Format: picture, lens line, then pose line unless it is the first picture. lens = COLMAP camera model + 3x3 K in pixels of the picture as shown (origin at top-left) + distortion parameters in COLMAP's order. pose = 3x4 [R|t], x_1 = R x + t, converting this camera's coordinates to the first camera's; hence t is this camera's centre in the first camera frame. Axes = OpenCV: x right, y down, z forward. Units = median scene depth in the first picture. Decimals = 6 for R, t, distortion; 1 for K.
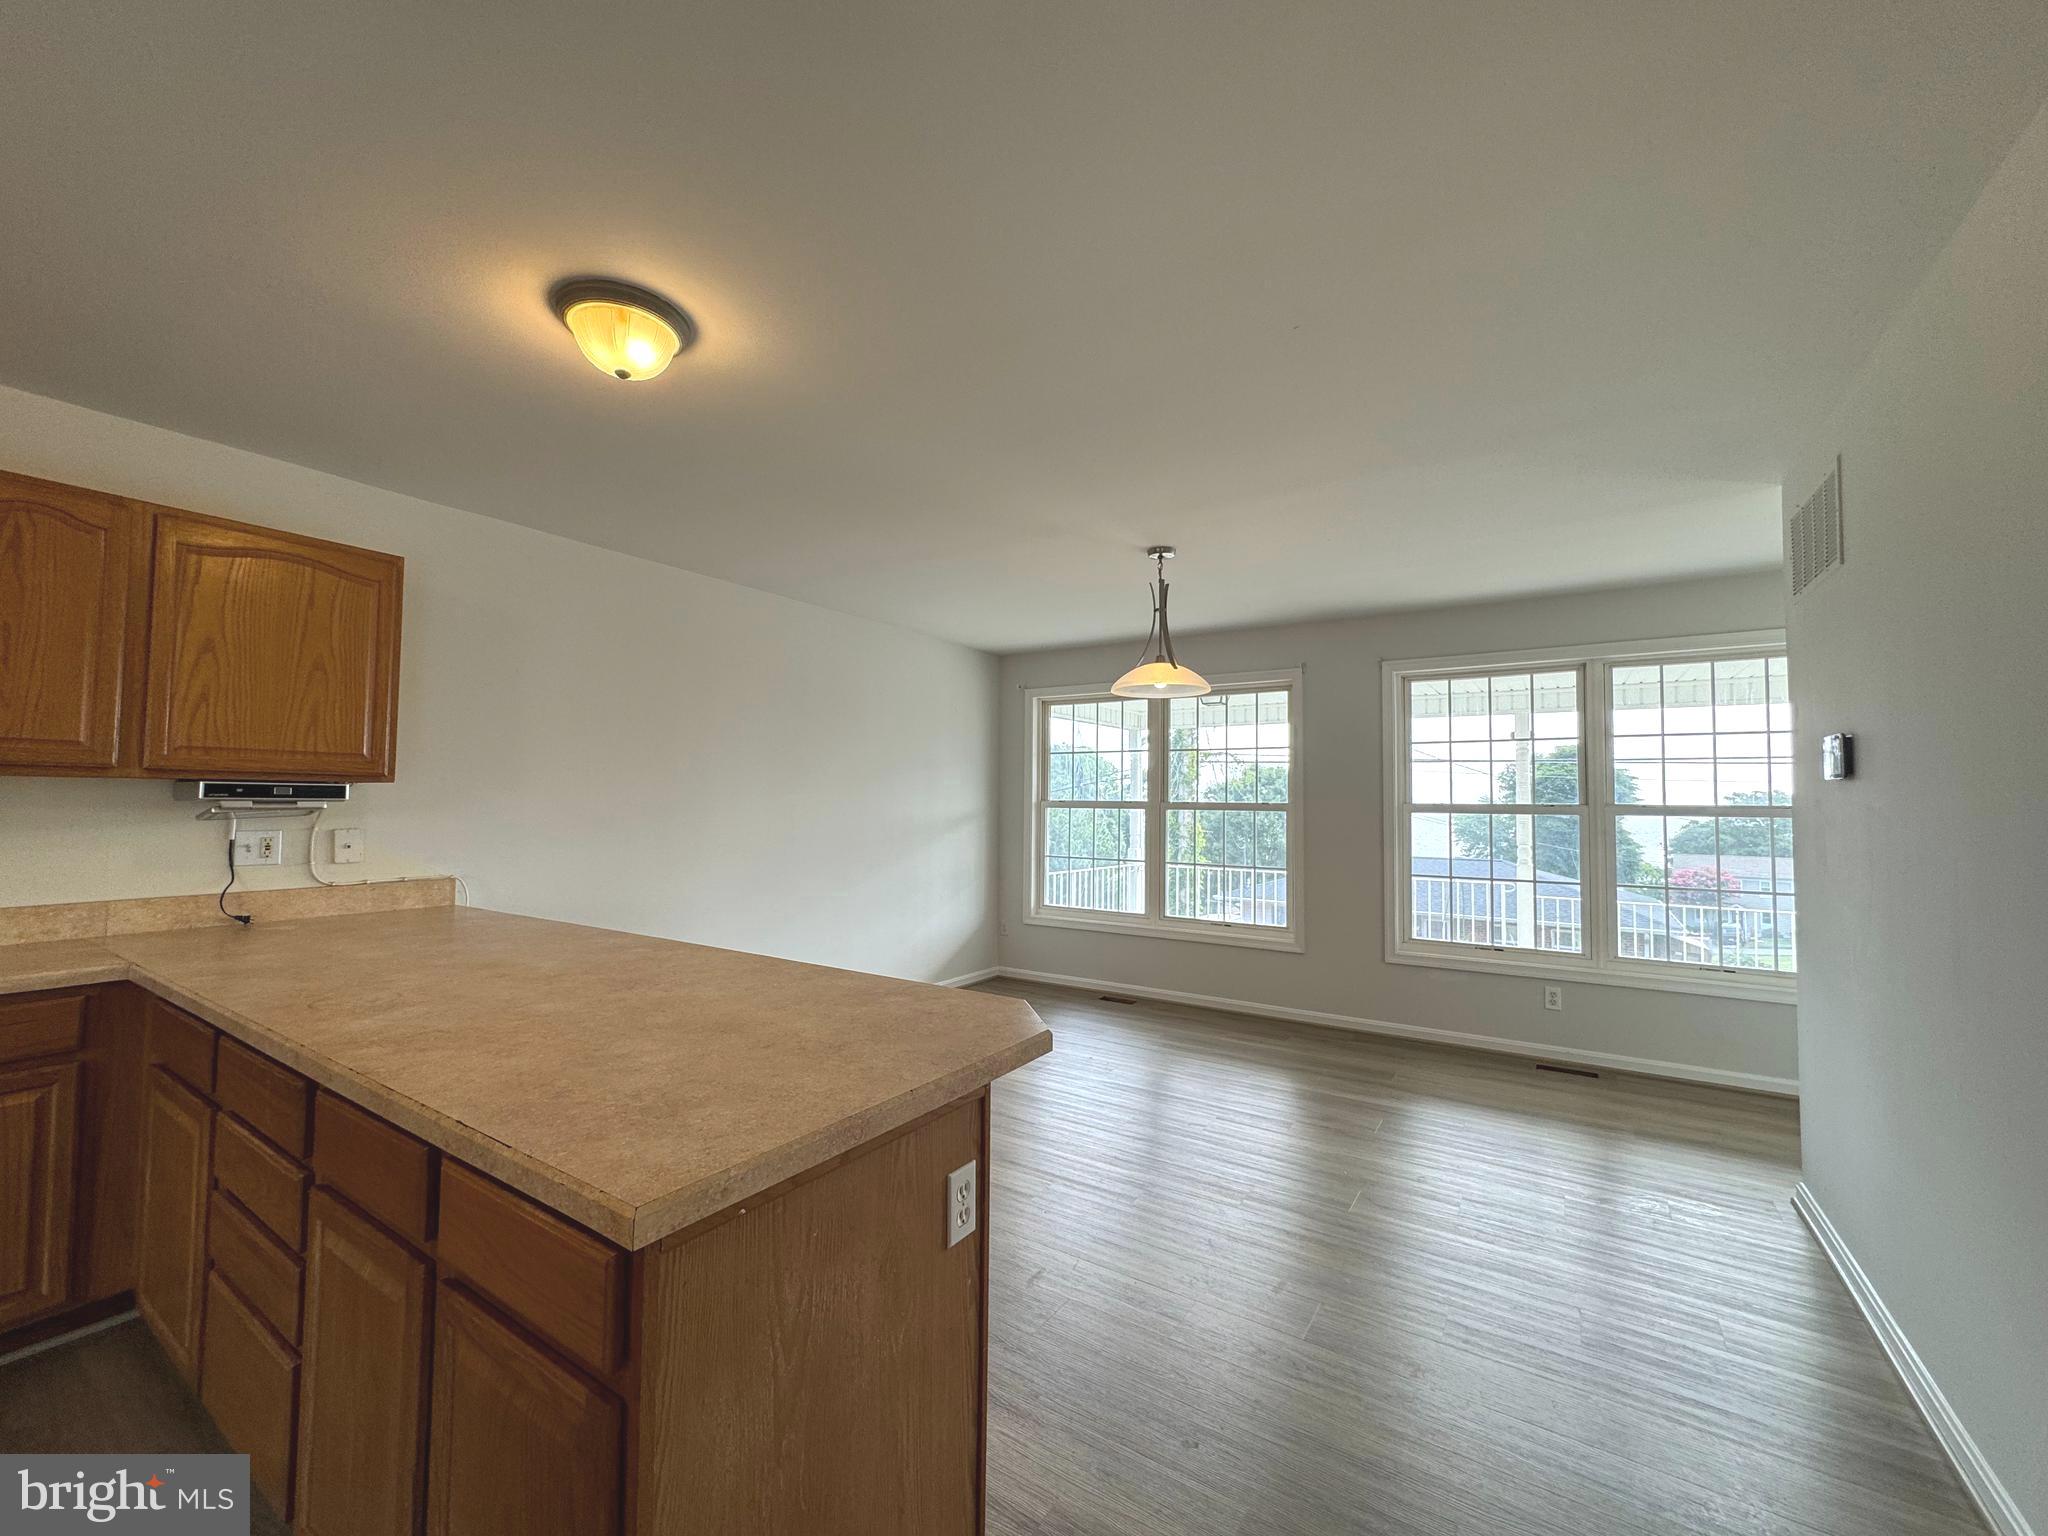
lens RADIAL K [[821.1, 0, 1024.0], [0, 821.1, 768.0], [0, 0, 1]] dist [-0.000977, 0.000118]
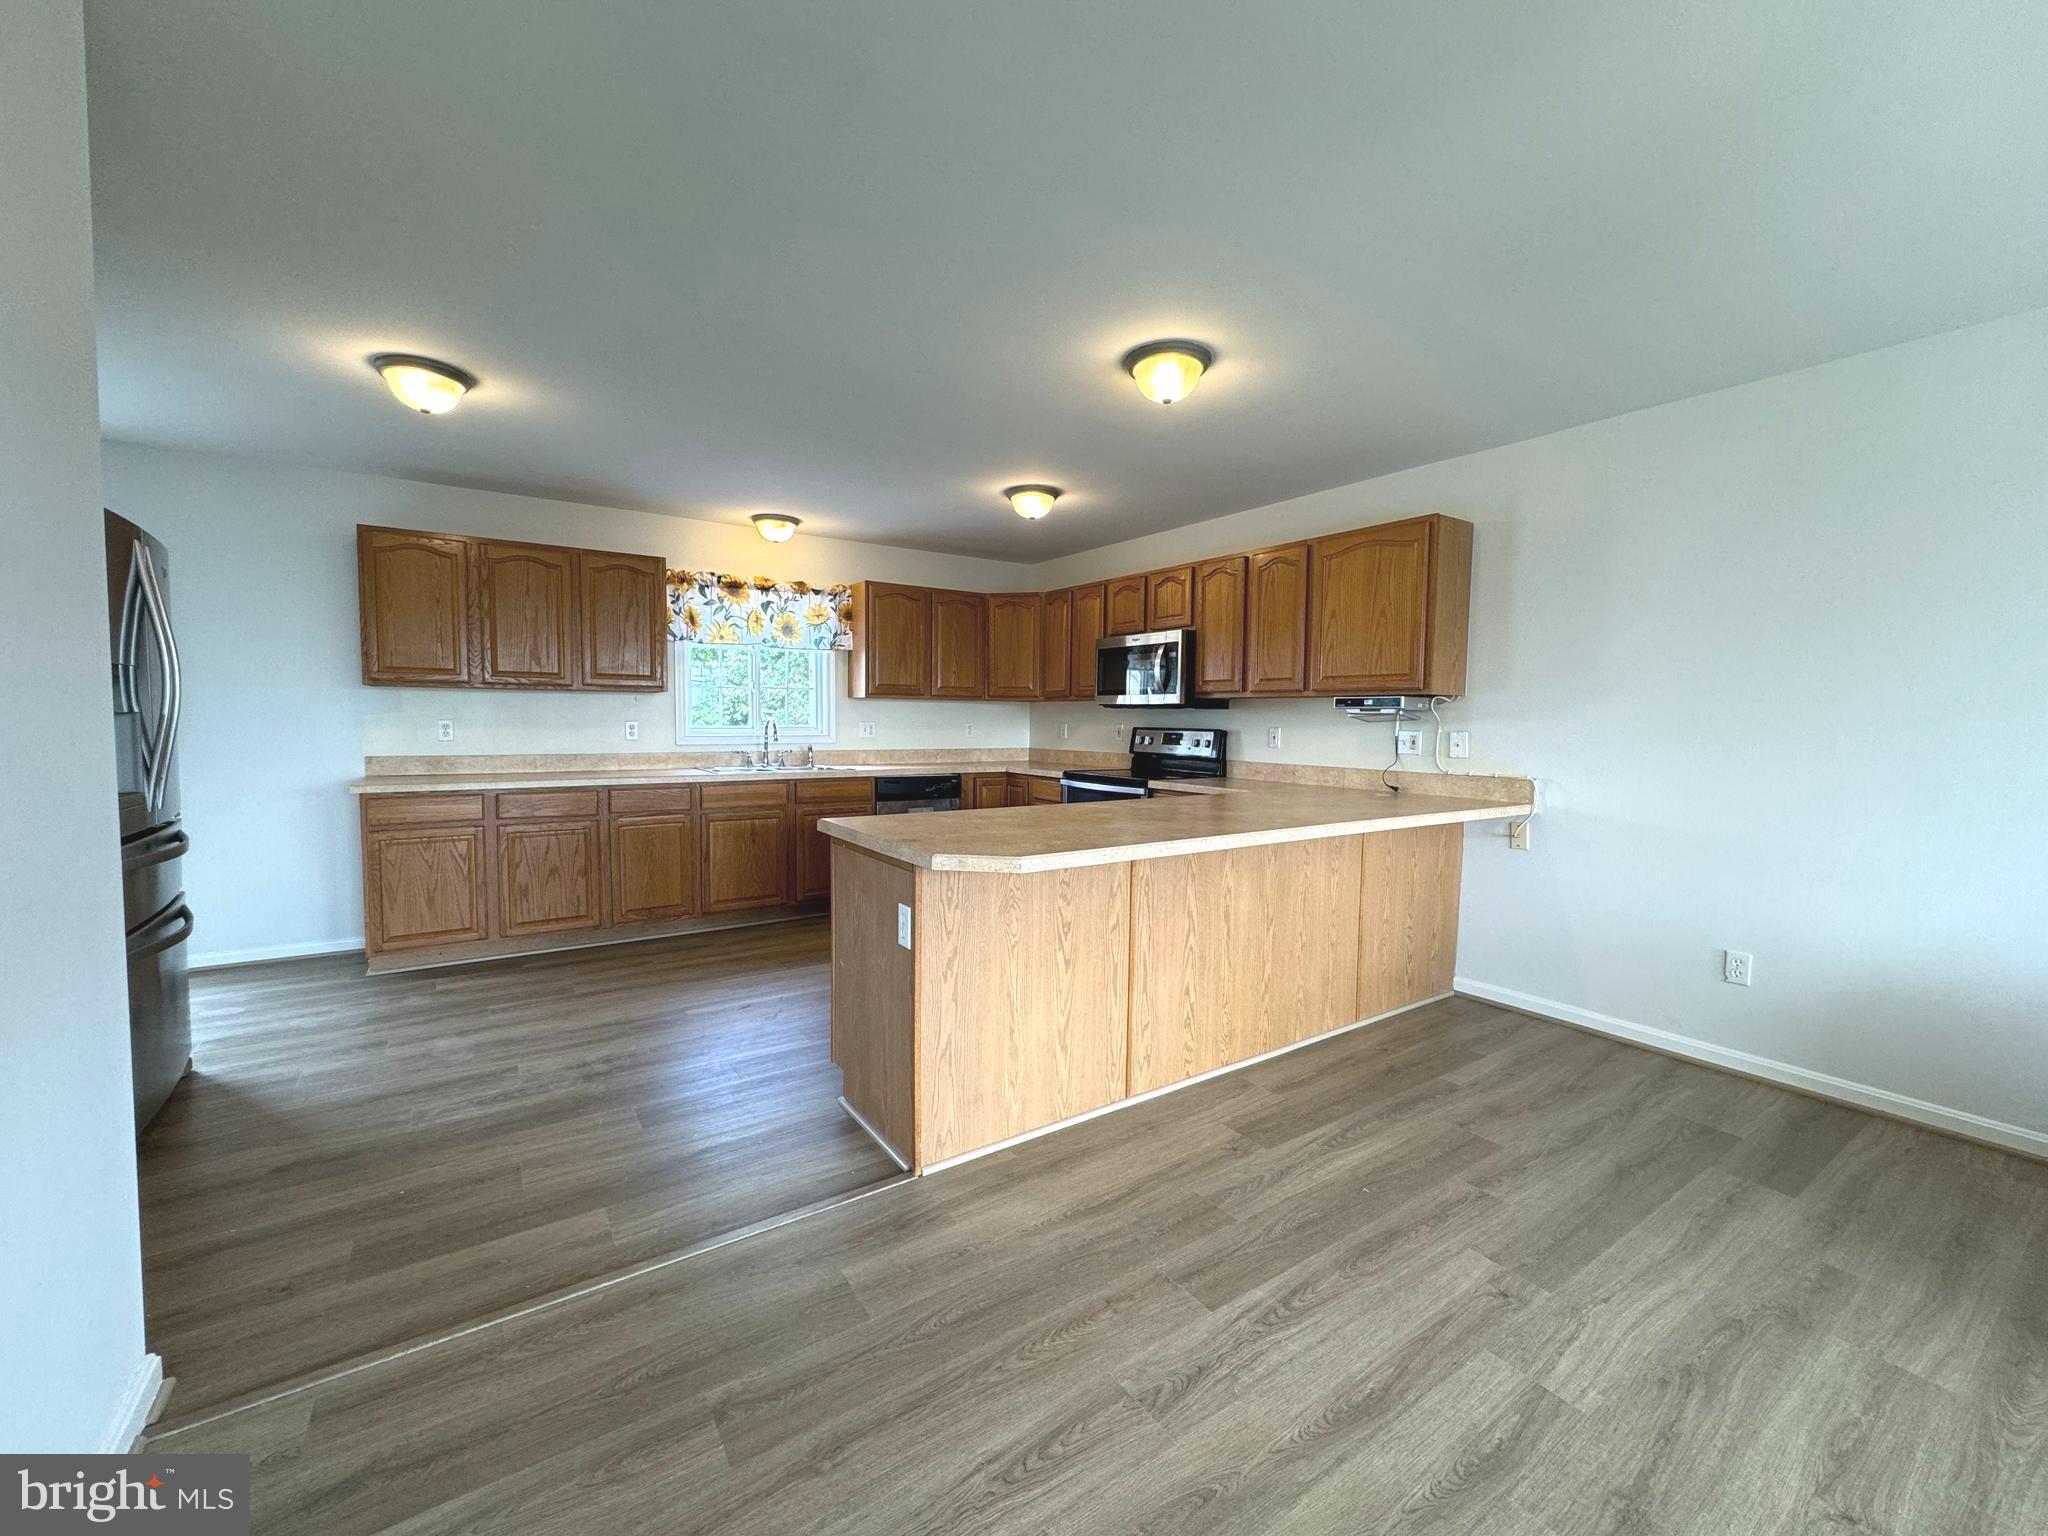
lens RADIAL K [[817.4, 0, 1024.0], [0, 817.4, 768.0], [0, 0, 1]] dist [0.000072, -0.000075]
pose [[-0.382484, 0.044486, -0.922891, 0.427801], [0.021951, 0.998996, 0.039058, 0.044955], [0.923701, -0.005319, -0.383076, 0.586112]]
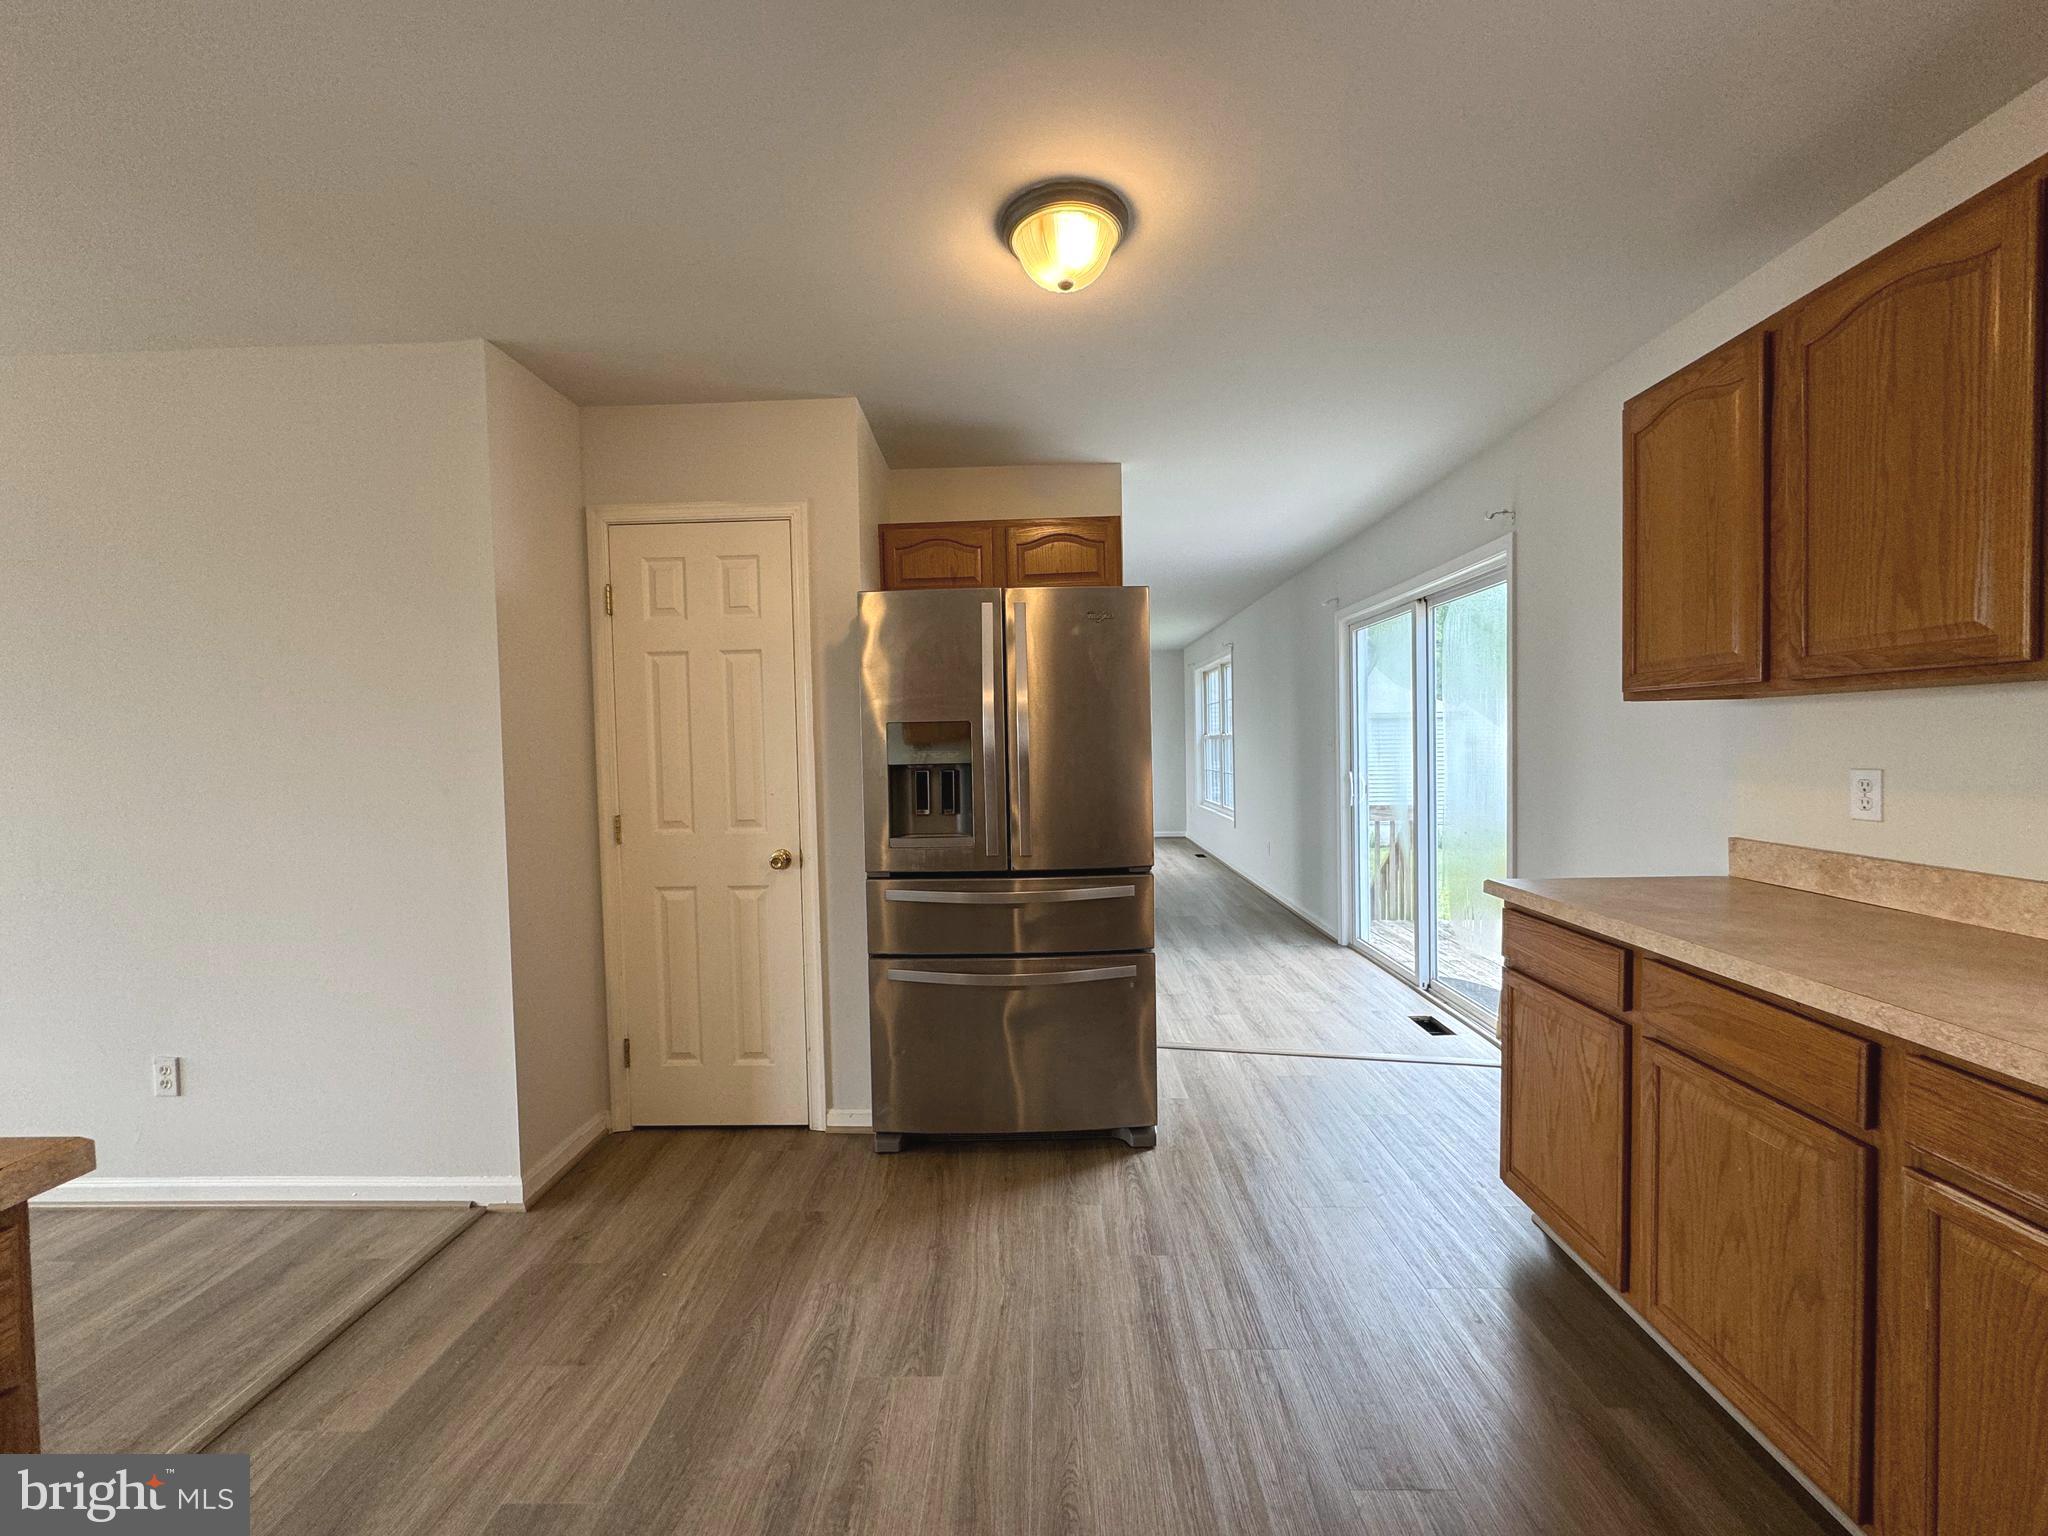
lens RADIAL K [[817.4, 0, 1024.0], [0, 817.4, 768.0], [0, 0, 1]] dist [0.000072, -0.000075]
pose [[-0.527066, -0.025040, 0.849455, -0.379302], [-0.016825, 0.999677, 0.019029, 0.007379], [-0.849658, -0.004262, -0.527317, 0.109724]]
